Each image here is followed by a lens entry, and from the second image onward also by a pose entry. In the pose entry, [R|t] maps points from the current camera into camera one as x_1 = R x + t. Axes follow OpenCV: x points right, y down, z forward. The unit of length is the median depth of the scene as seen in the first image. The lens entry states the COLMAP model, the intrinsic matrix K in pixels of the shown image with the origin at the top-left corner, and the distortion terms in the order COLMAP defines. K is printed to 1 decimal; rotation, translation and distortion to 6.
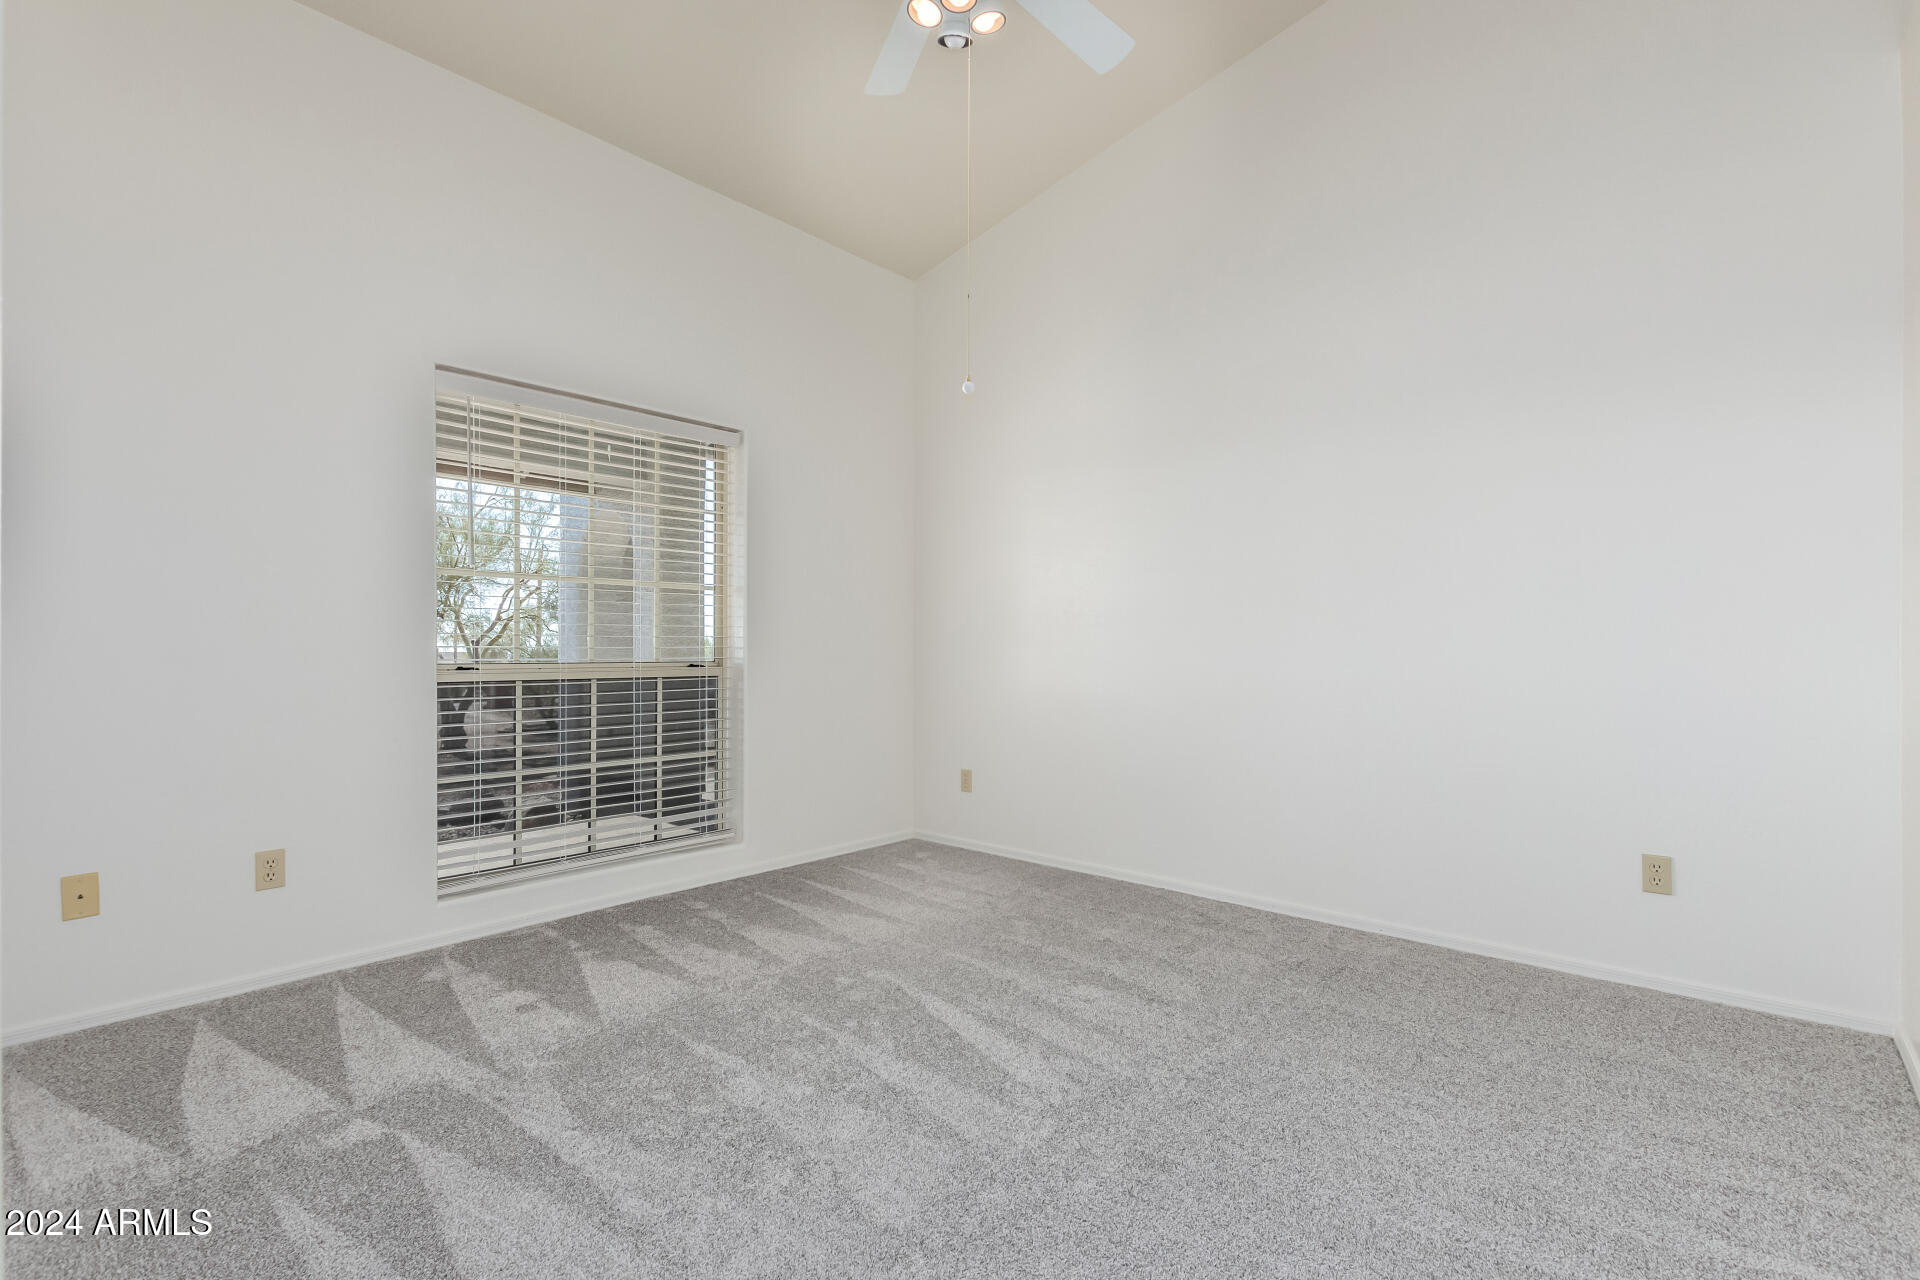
lens RADIAL K [[876.1, 0, 967.5], [0, 876.1, 642.6], [0, 0, 1]] dist [0.008703, -0.003799]
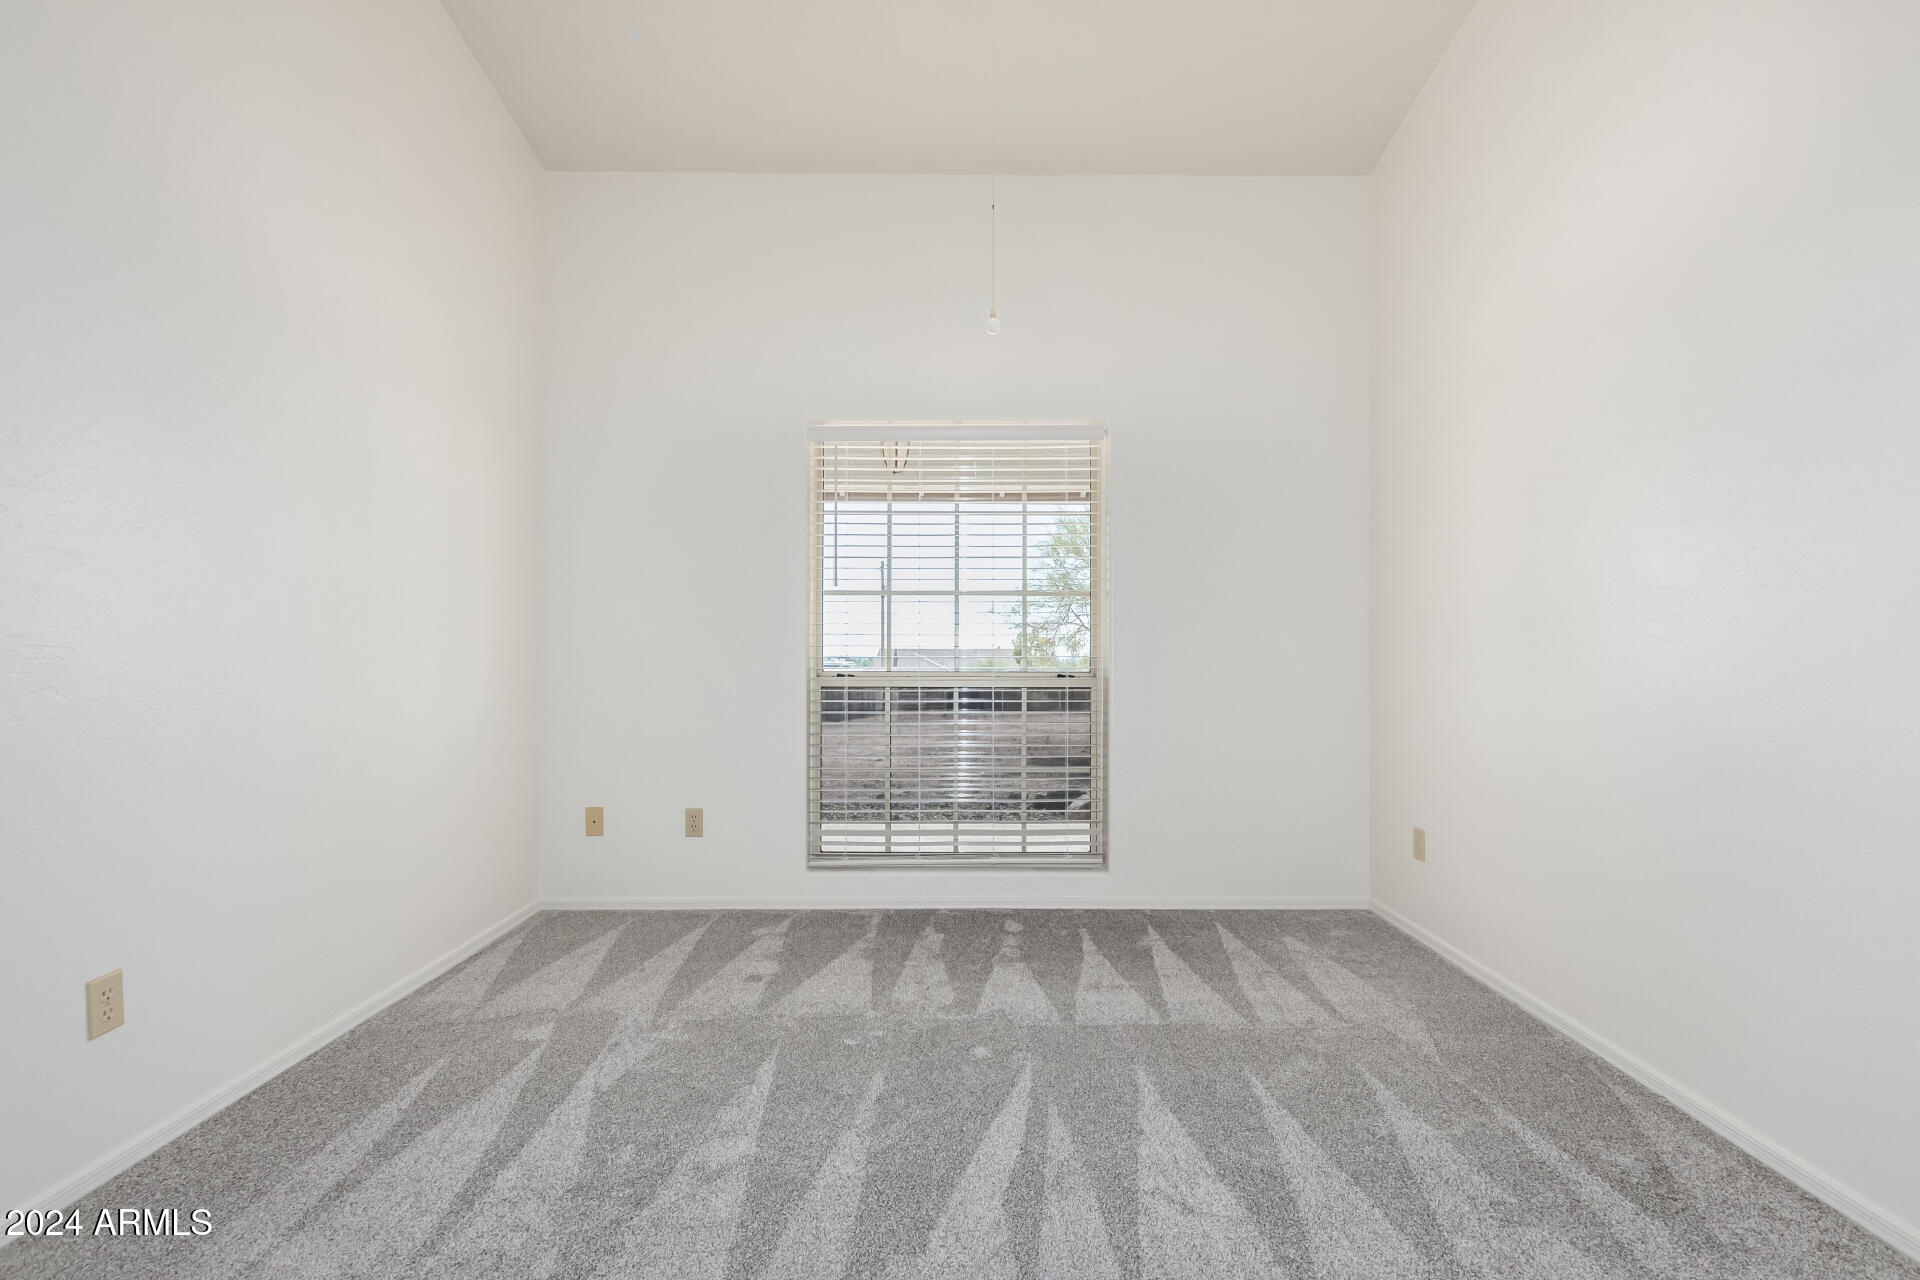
lens RADIAL K [[876.1, 0, 966.4], [0, 876.1, 654.7], [0, 0, 1]] dist [0.008703, -0.003799]
pose [[0.662882, 0.004173, -0.748713, 0.419398], [0.004408, 0.999945, 0.009476, -0.008602], [0.748711, -0.009582, 0.662827, 0.367094]]
